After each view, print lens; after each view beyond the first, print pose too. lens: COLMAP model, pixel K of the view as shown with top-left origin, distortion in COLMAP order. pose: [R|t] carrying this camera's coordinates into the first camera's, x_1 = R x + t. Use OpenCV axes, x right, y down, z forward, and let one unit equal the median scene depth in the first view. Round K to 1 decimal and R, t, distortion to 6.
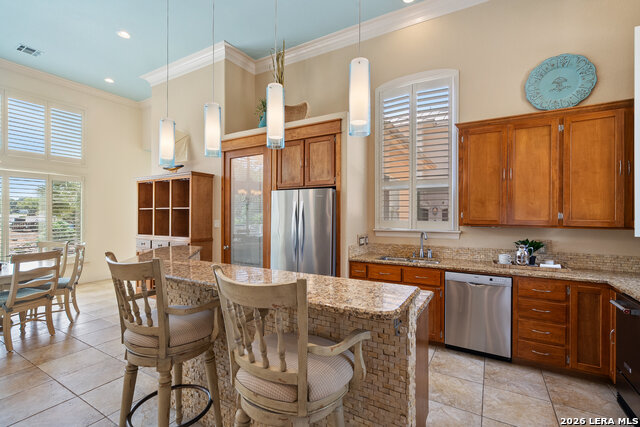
lens RADIAL K [[289.6, 0, 320.0], [0, 289.6, 213.5], [0, 0, 1]] dist [0.001325, 0.000428]
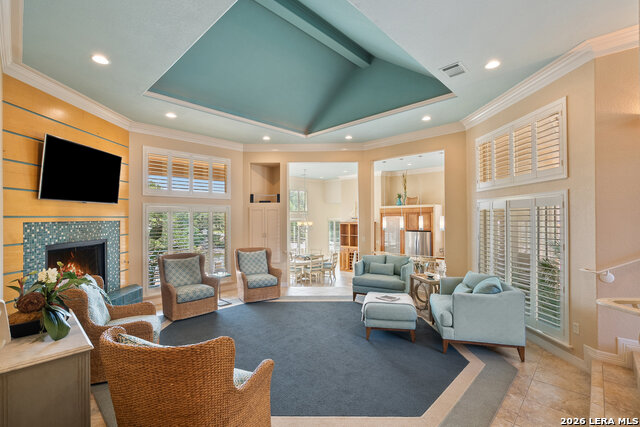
lens RADIAL K [[289.6, 0, 320.0], [0, 289.6, 213.5], [0, 0, 1]] dist [0.001325, 0.000428]
pose [[0.972915, -0.007992, -0.231024, -0.264647], [0.004048, 0.999838, -0.017540, -0.172115], [0.231127, 0.016130, 0.972790, -1.570625]]
